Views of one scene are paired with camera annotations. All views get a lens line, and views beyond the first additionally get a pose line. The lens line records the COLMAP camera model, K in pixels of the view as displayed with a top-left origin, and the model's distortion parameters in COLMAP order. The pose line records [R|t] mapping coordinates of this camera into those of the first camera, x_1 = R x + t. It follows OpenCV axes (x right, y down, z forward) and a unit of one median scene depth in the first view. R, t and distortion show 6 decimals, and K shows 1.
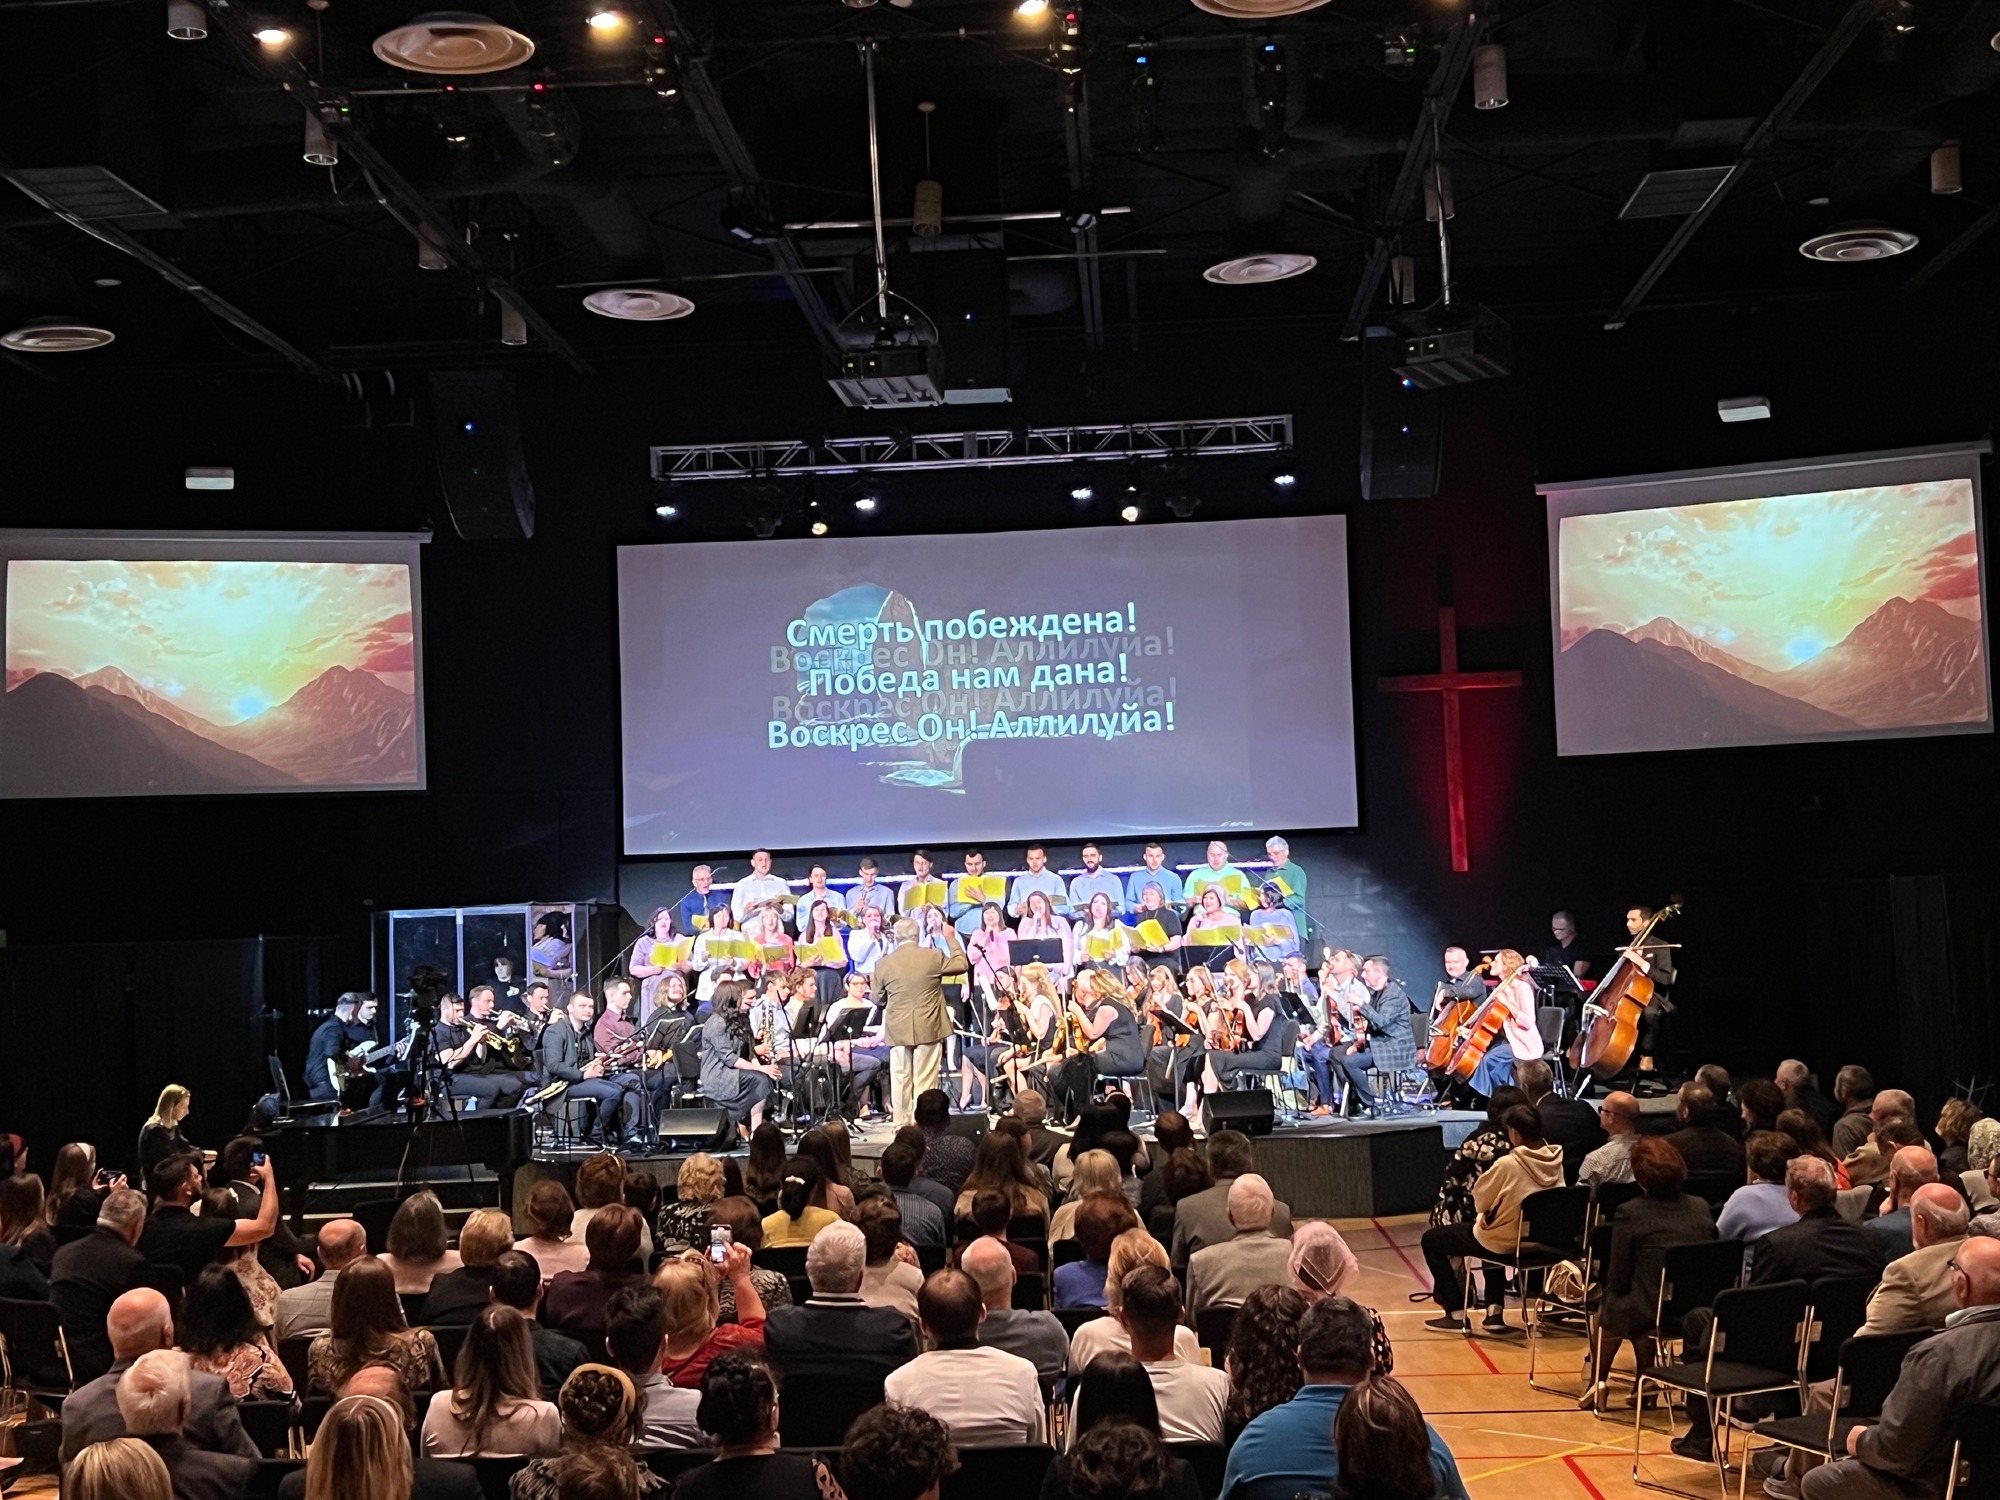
lens RADIAL K [[2621.0, 0, 1000.0], [0, 2621.0, 750.0], [0, 0, 1]] dist [0.121268, 0.008495]
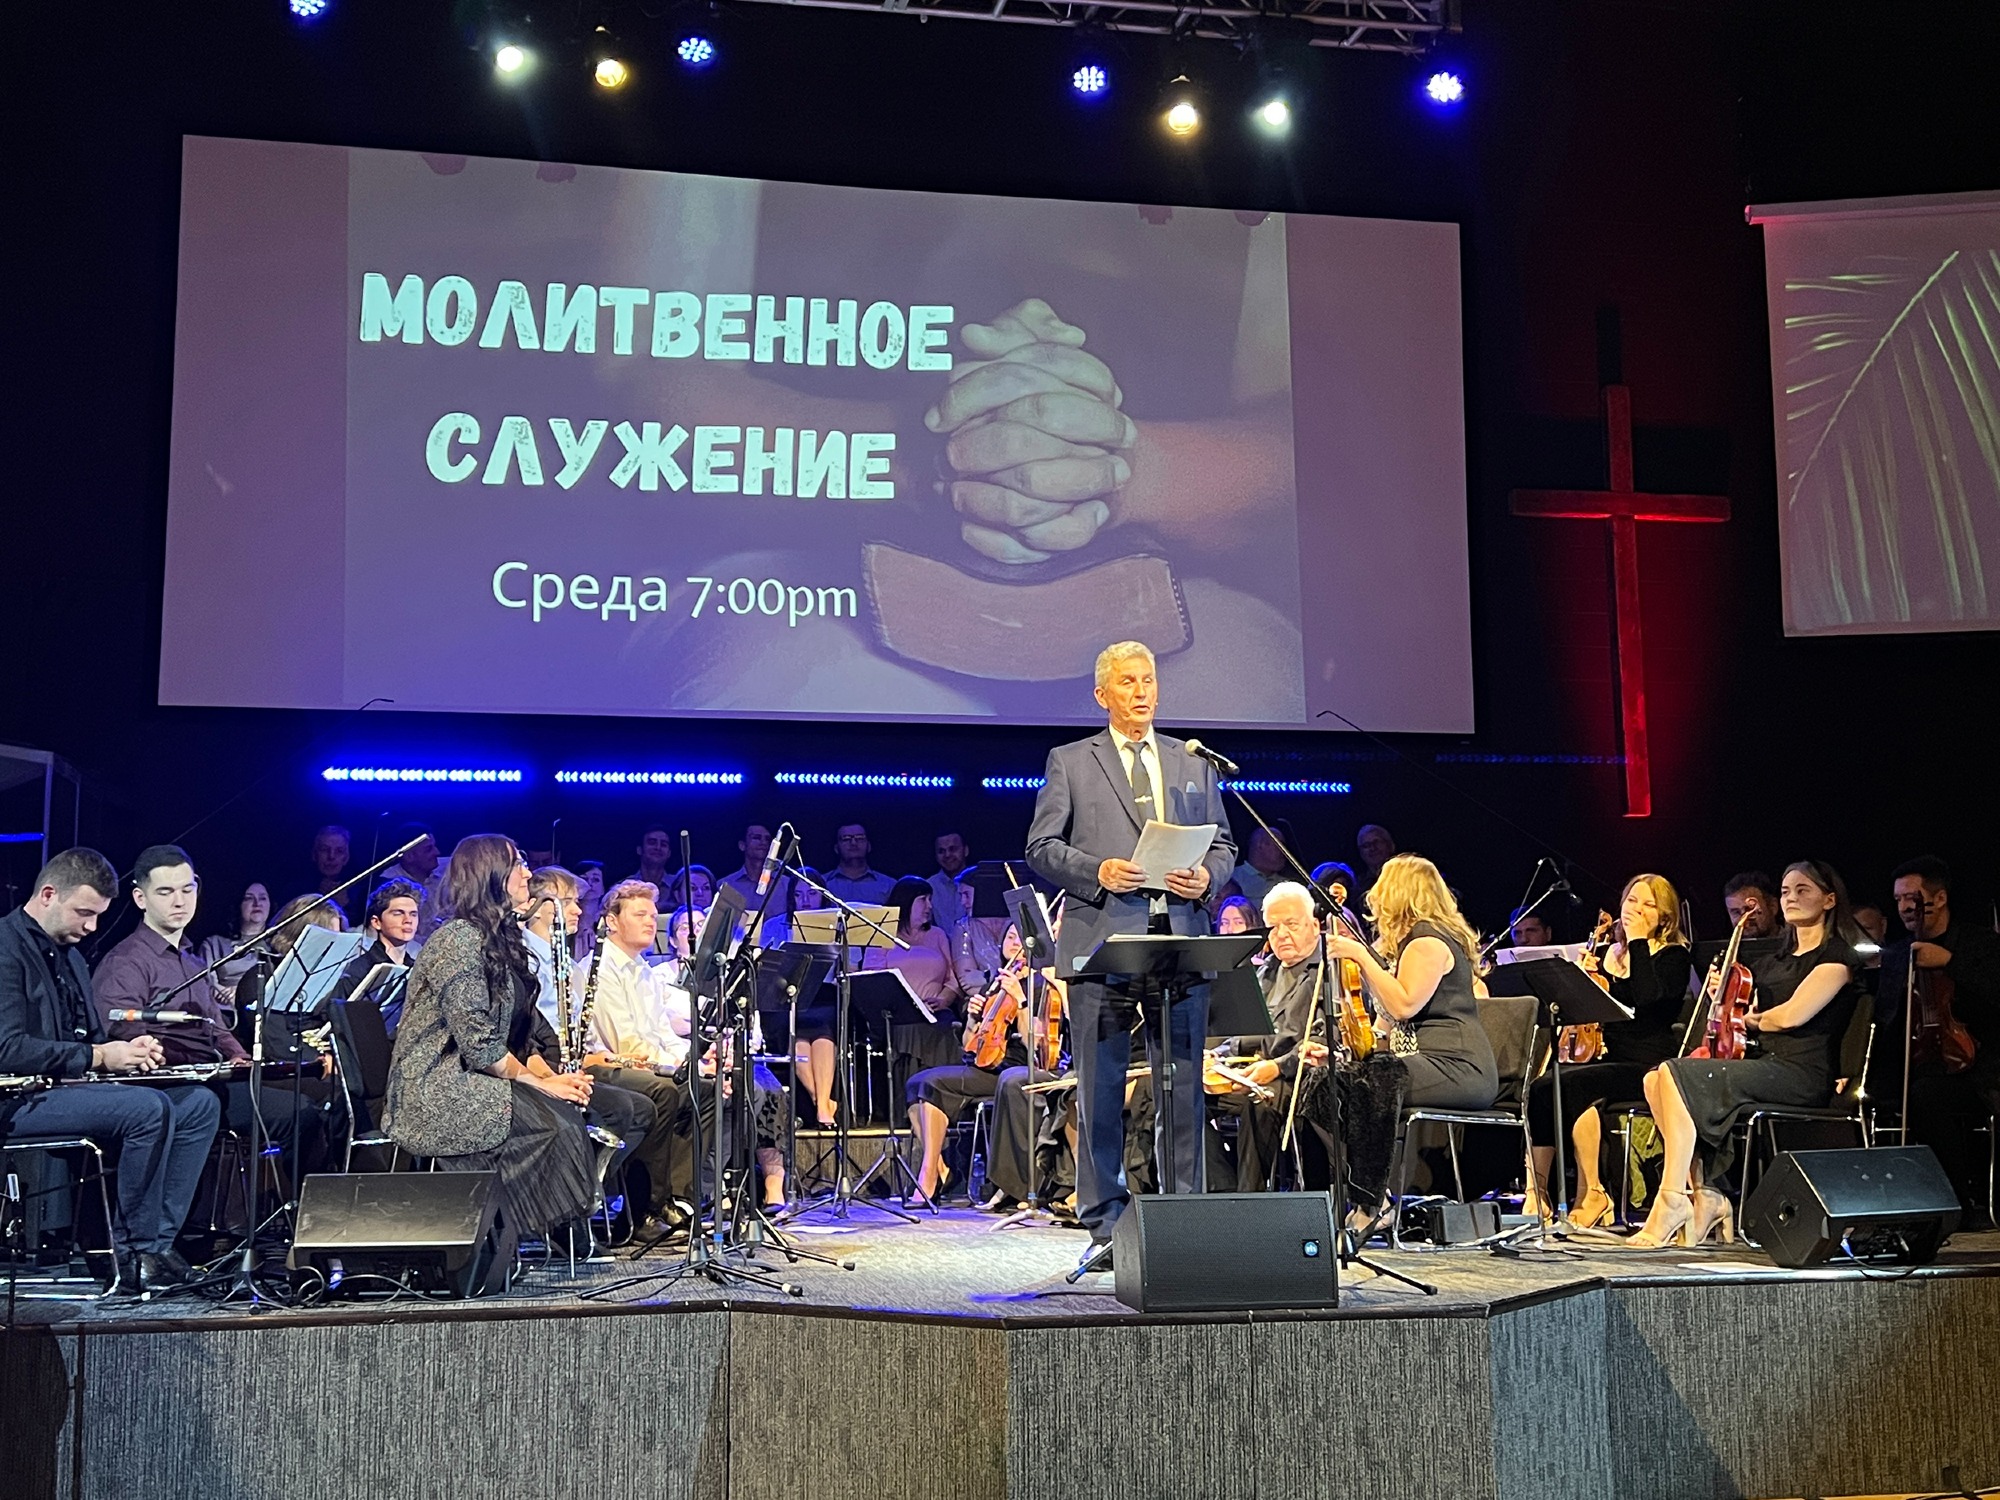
lens RADIAL K [[2271.0, 0, 1000.0], [0, 2271.0, 750.0], [0, 0, 1]] dist [0.071723, -0.028022]
pose [[0.969077, 0.059881, 0.239381, -0.093440], [-0.041277, 0.995778, -0.081995, 0.082142], [-0.243281, 0.069579, 0.967457, 0.548054]]
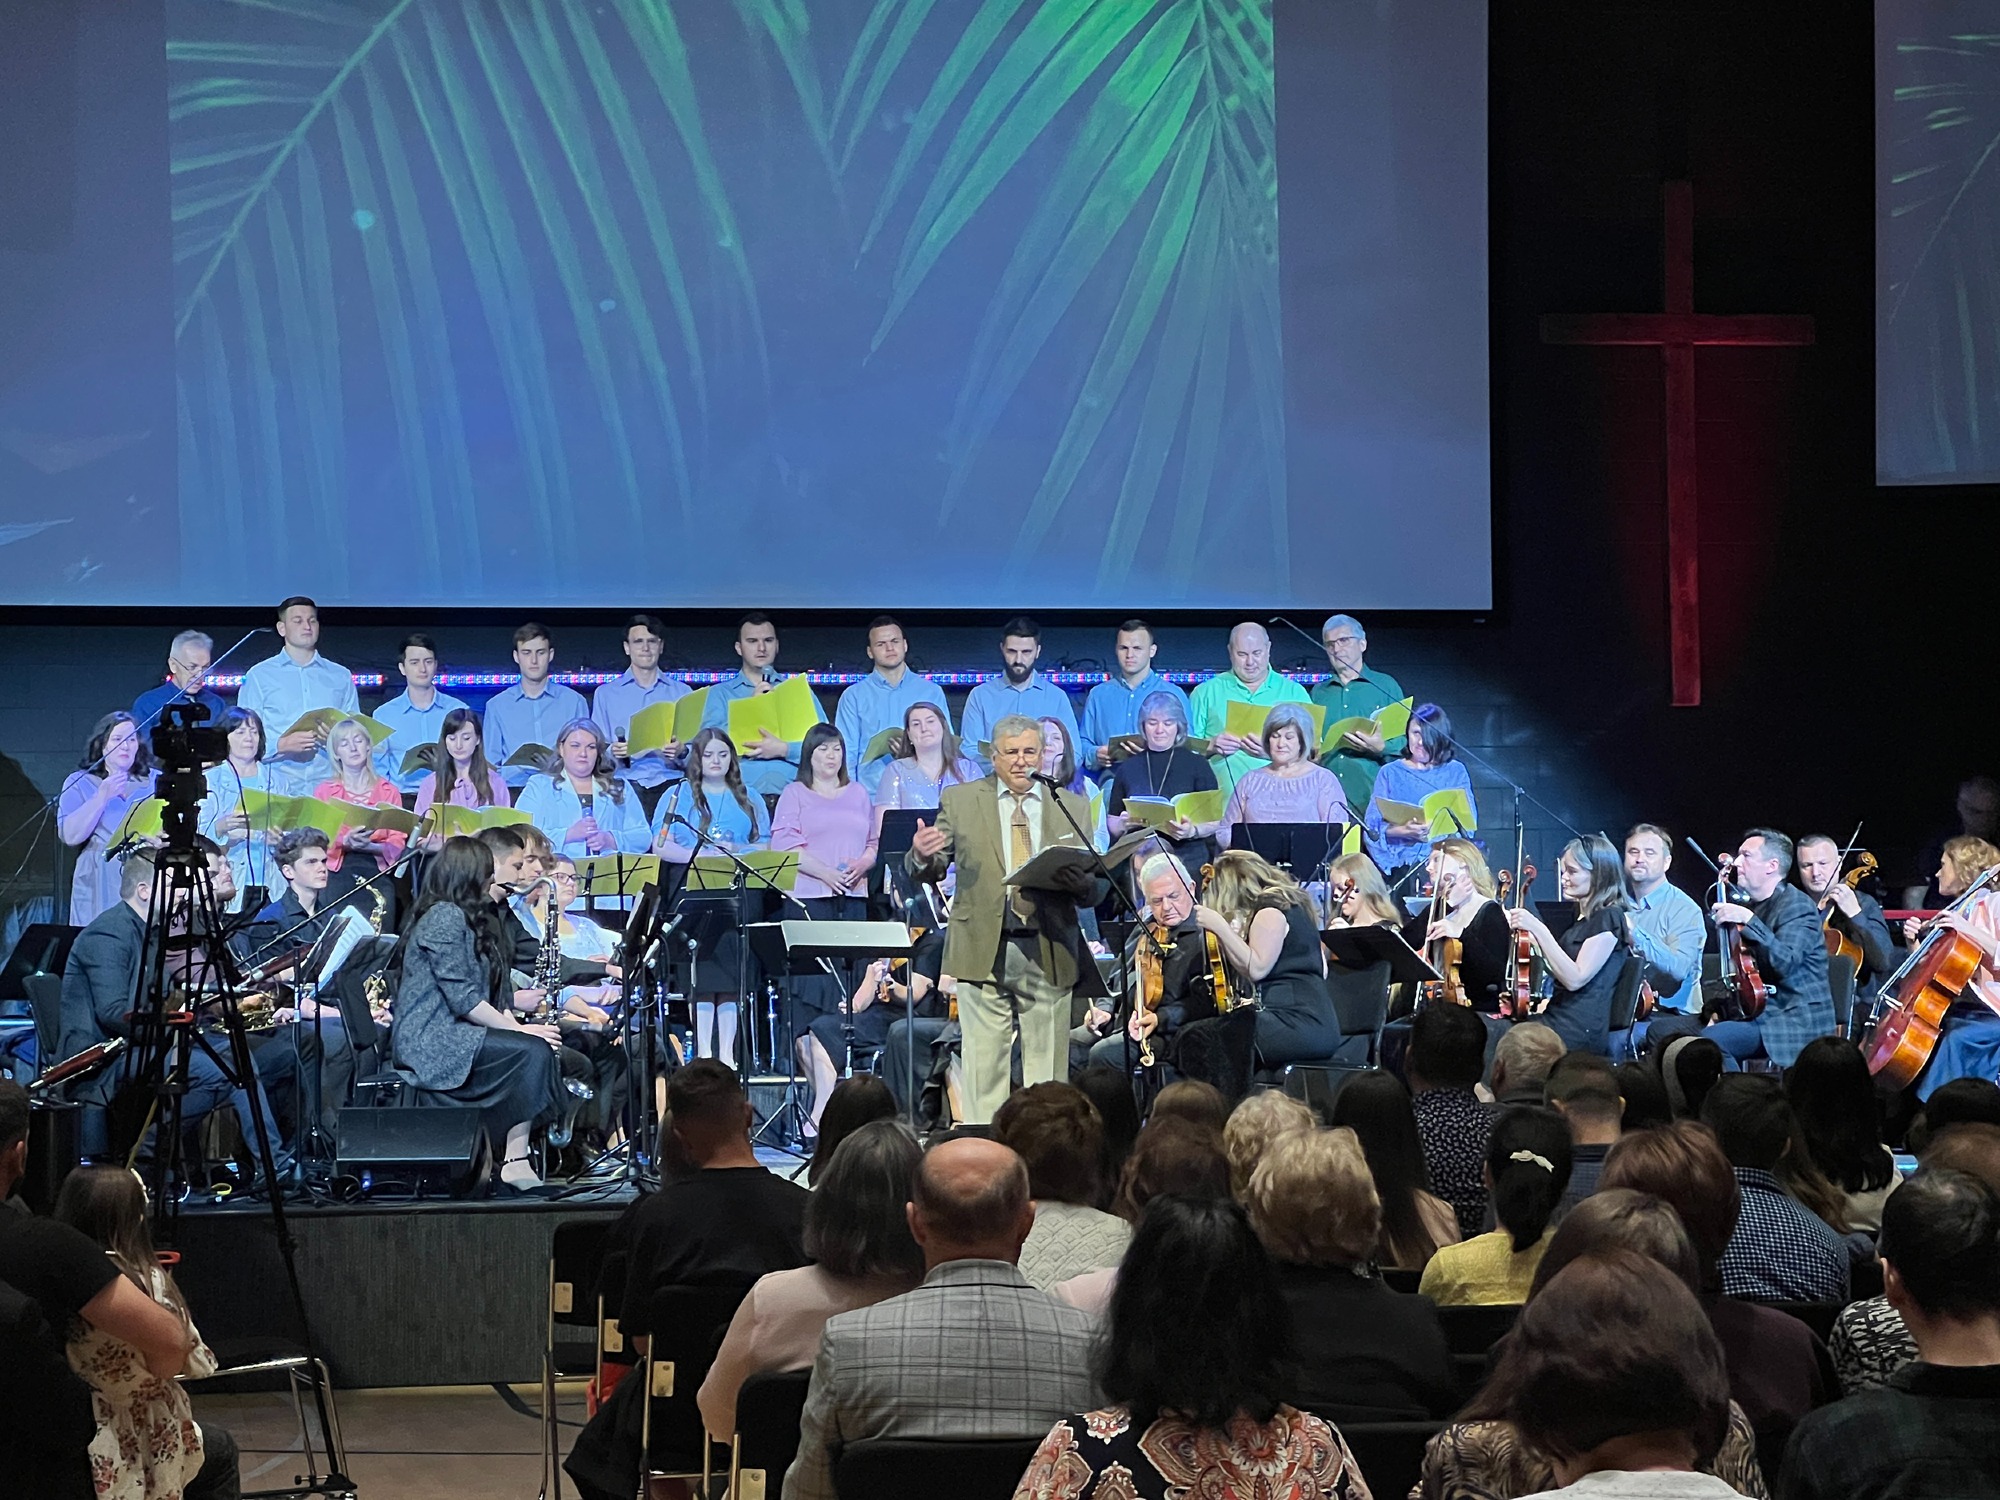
lens RADIAL K [[4795.6, 0, 1000.0], [0, 4795.6, 750.0], [0, 0, 1]] dist [-0.016354, 0.525817]
pose [[0.972998, 0.035739, 0.228029, -0.166711], [-0.040830, 0.999010, 0.017644, 0.044967], [-0.227173, -0.026478, 0.973495, 0.139760]]
